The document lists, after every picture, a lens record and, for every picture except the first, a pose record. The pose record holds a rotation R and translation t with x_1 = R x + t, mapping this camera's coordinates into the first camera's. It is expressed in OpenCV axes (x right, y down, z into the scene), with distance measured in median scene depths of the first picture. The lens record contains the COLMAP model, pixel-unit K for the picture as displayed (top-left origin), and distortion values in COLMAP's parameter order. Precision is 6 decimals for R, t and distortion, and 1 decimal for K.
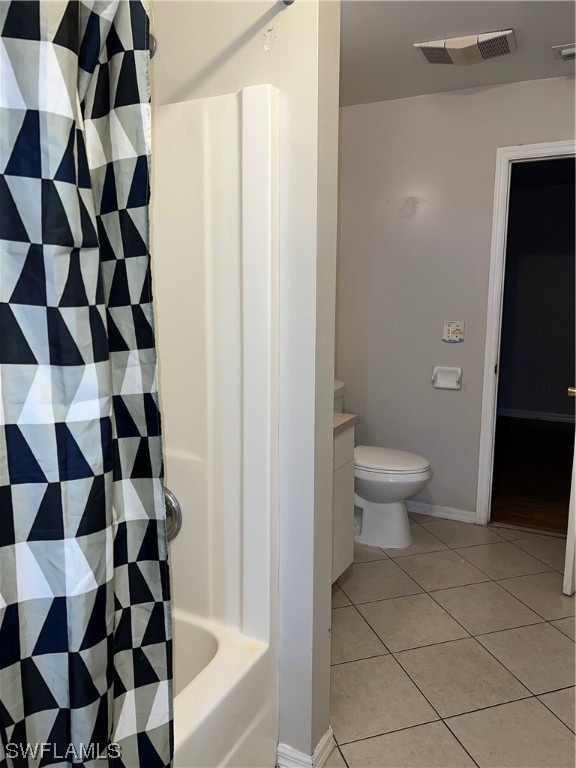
lens RADIAL K [[584.9, 0, 291.5], [0, 584.9, 382.0], [0, 0, 1]] dist [0.028761, -0.027663]
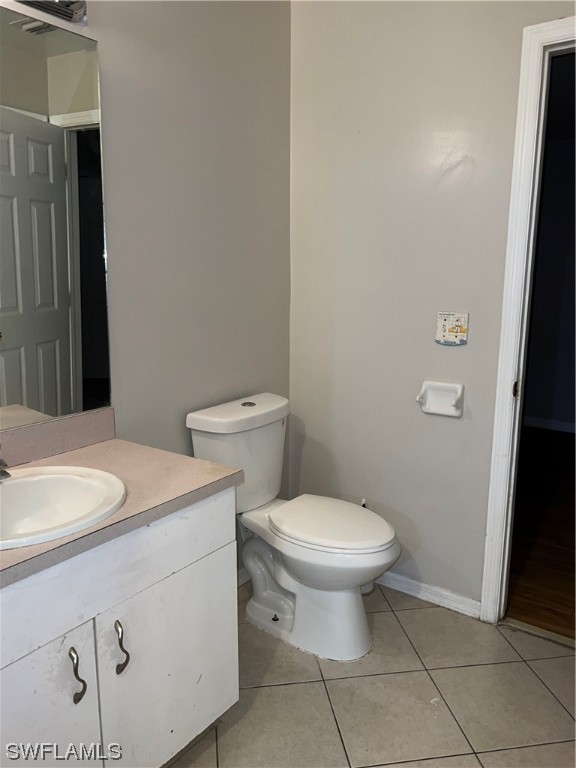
lens RADIAL K [[584.9, 0, 284.1], [0, 584.9, 384.8], [0, 0, 1]] dist [0.028761, -0.027663]
pose [[0.987937, 0.028635, -0.152184, 0.192612], [-0.023970, 0.999188, 0.032398, -0.040086], [0.152988, -0.028359, 0.987821, 0.324922]]
